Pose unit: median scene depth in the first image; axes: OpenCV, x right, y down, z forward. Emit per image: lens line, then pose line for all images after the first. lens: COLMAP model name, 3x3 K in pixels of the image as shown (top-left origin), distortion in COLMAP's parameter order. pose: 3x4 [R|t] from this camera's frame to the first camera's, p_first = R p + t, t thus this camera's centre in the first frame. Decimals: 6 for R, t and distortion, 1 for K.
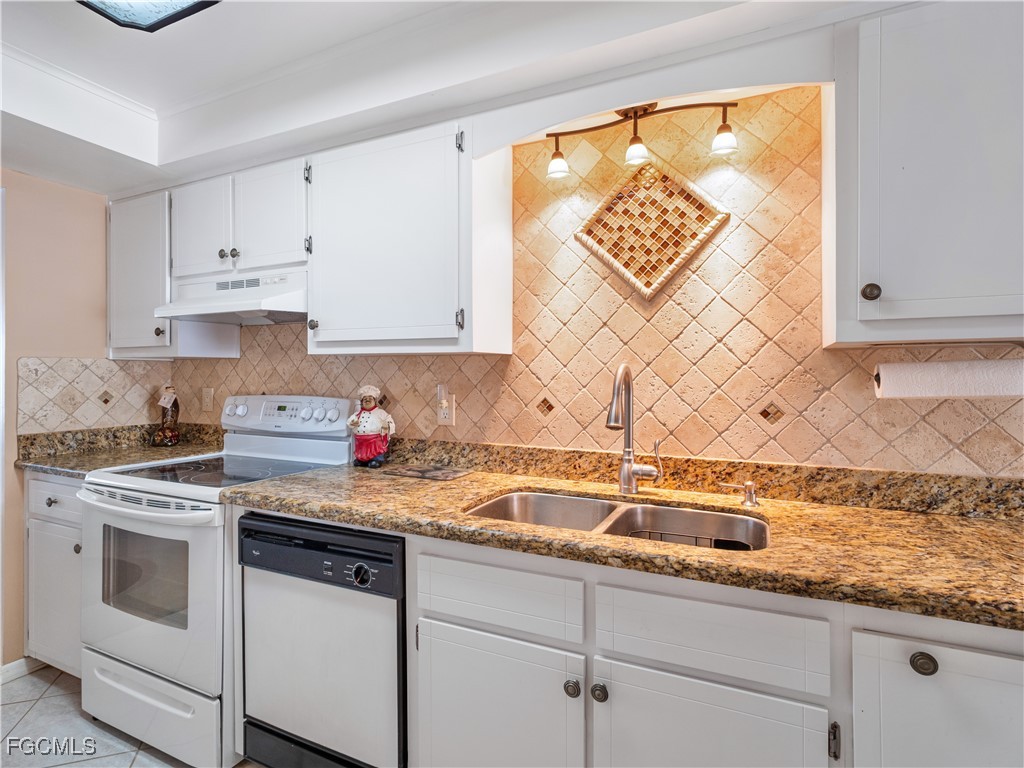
lens RADIAL K [[515.1, 0, 500.0], [0, 515.1, 375.6], [0, 0, 1]] dist [-0.001644, -0.002861]
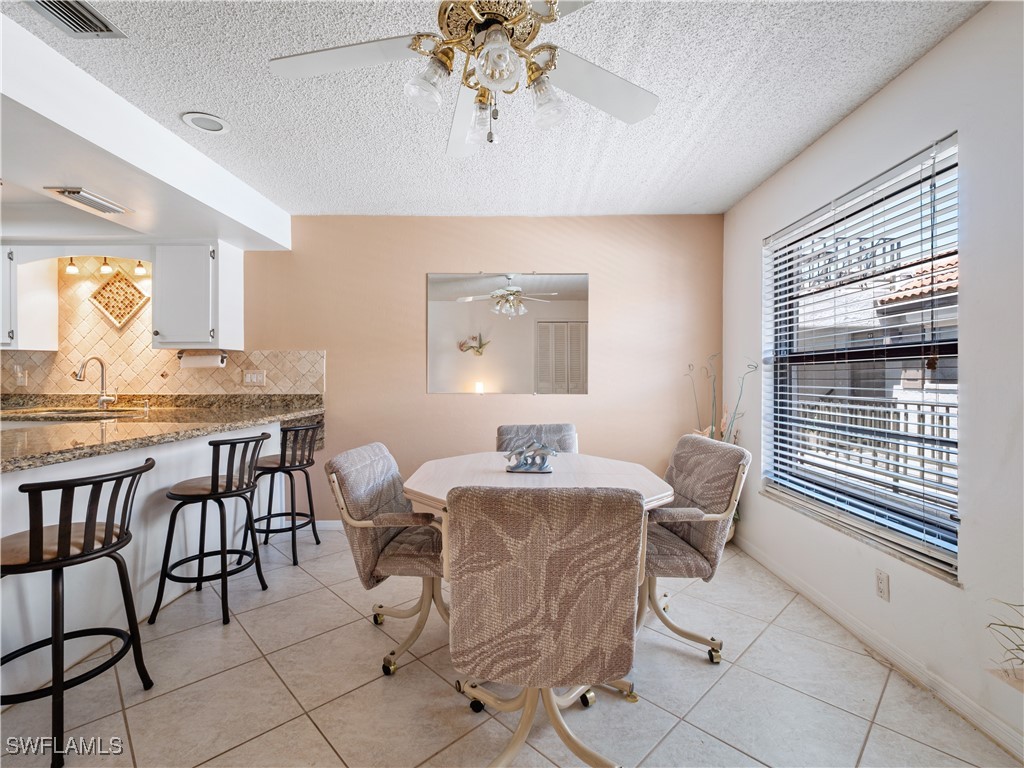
lens RADIAL K [[469.1, 0, 491.8], [0, 469.1, 371.6], [0, 0, 1]] dist [0.004727, -0.000393]
pose [[0.913312, -0.000906, 0.407259, 0.935192], [0.001799, 0.999997, -0.001811, 0.054129], [-0.407256, 0.002387, 0.913311, -1.618501]]
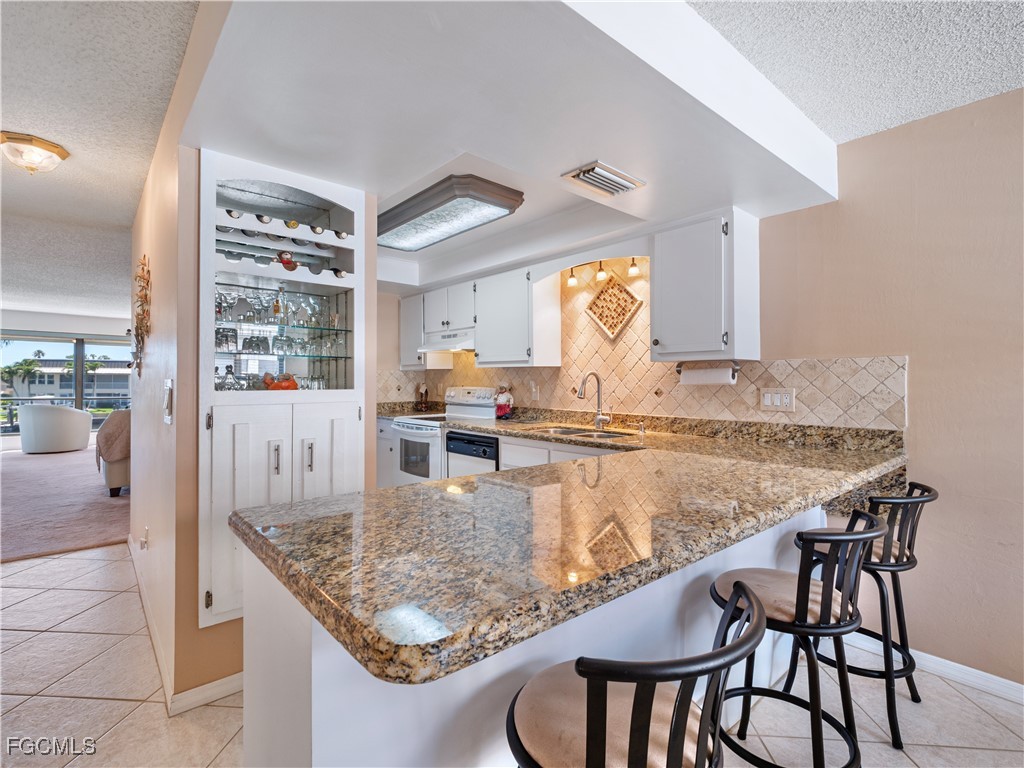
lens RADIAL K [[469.1, 0, 511.7], [0, 469.1, 379.6], [0, 0, 1]] dist [0.004727, -0.000393]
pose [[0.923245, -0.003864, -0.384193, 0.623876], [0.004640, 0.999989, 0.001092, 0.010587], [0.384184, -0.002791, 0.923252, -0.926833]]
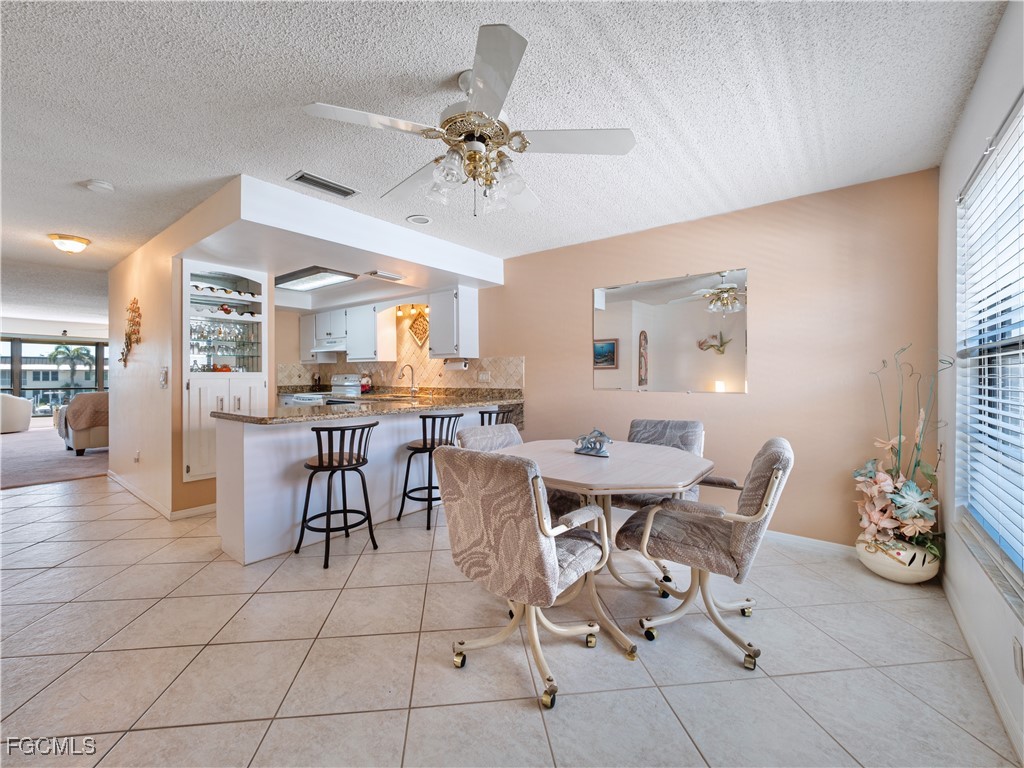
lens RADIAL K [[434.0, 0, 510.2], [0, 434.0, 373.5], [0, 0, 1]] dist [0.005018, -0.007177]
pose [[0.974463, -0.008916, -0.224369, 1.603148], [0.008901, 0.999960, -0.001081, 0.058857], [0.224370, -0.000944, 0.974504, -1.932983]]
